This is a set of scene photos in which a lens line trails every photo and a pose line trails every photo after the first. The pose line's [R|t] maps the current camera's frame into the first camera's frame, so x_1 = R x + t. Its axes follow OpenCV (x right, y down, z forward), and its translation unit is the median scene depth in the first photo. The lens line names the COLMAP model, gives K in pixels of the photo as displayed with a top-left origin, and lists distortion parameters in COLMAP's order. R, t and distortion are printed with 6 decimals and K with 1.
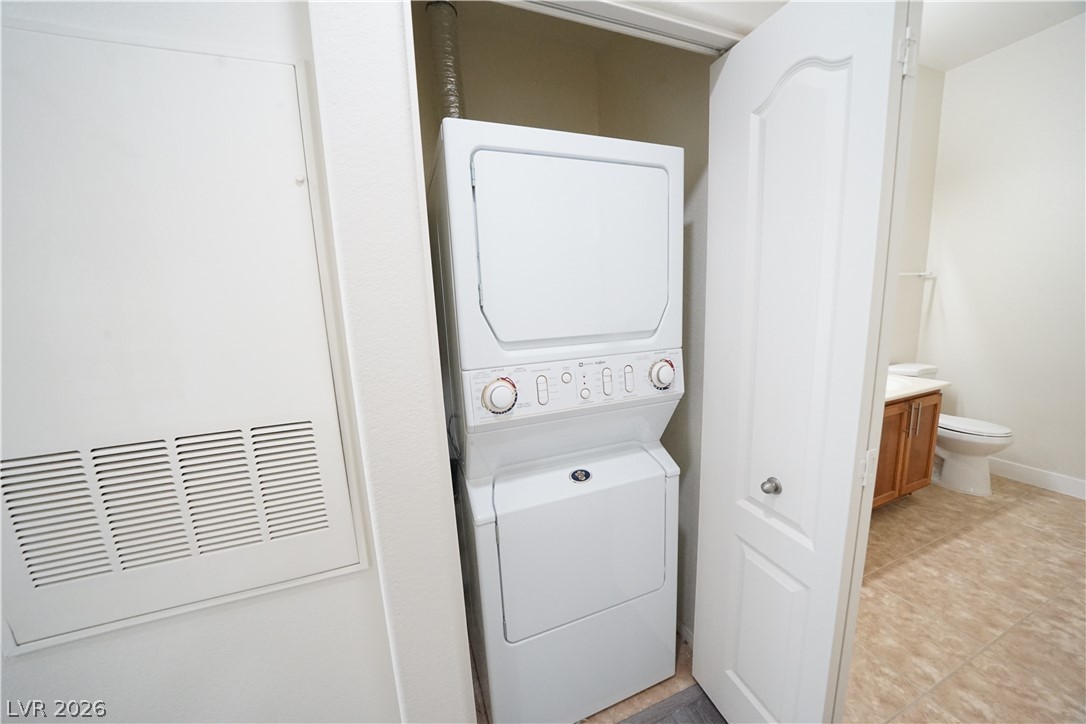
lens RADIAL K [[374.7, 0, 542.4], [0, 374.7, 361.5], [0, 0, 1]] dist [-0.023411, 0.002271]
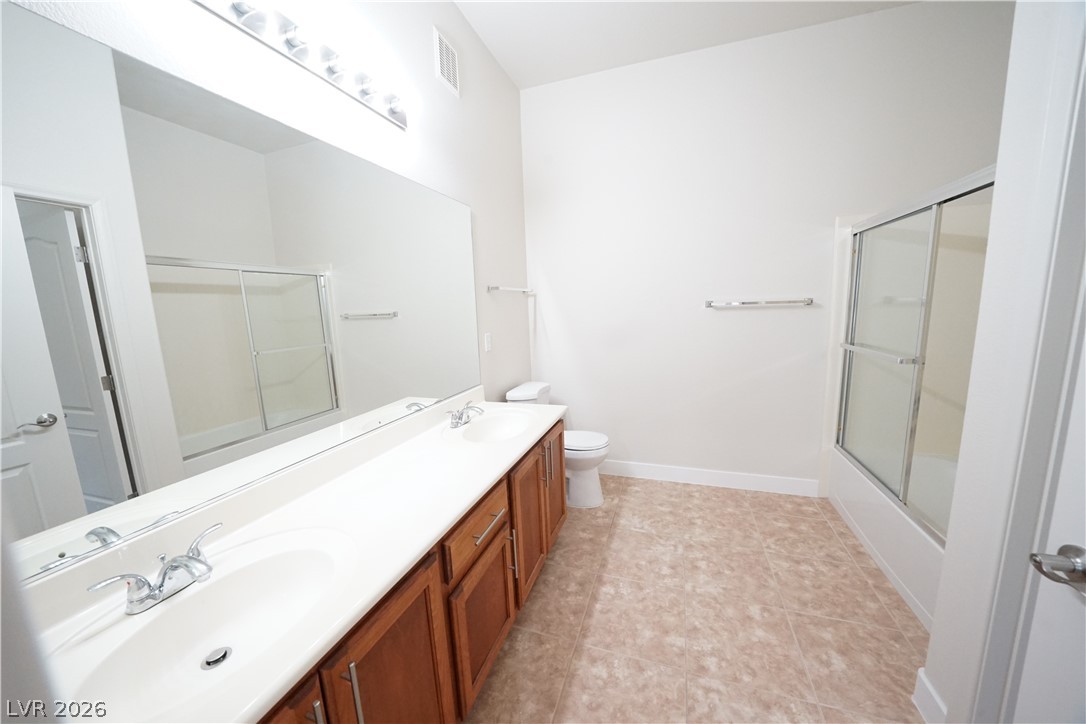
lens RADIAL K [[374.7, 0, 542.8], [0, 374.7, 360.9], [0, 0, 1]] dist [-0.023411, 0.002271]
pose [[0.647719, -0.097512, 0.755613, 0.375806], [0.131599, 0.991188, 0.015105, -0.077957], [-0.750427, 0.089655, 0.654844, 0.419728]]
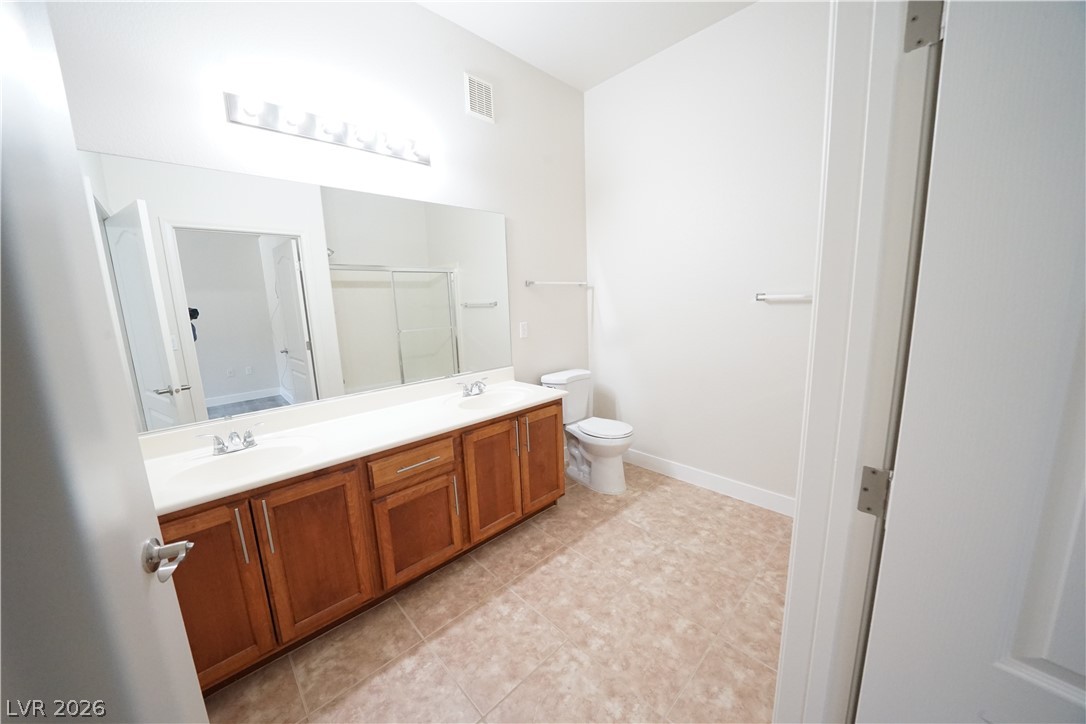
lens RADIAL K [[374.7, 0, 548.5], [0, 374.7, 361.0], [0, 0, 1]] dist [-0.023411, 0.002271]
pose [[0.921997, -0.055528, 0.383194, 0.680508], [0.059447, 0.998230, 0.001619, -0.031978], [-0.382606, 0.021287, 0.923666, 0.068567]]
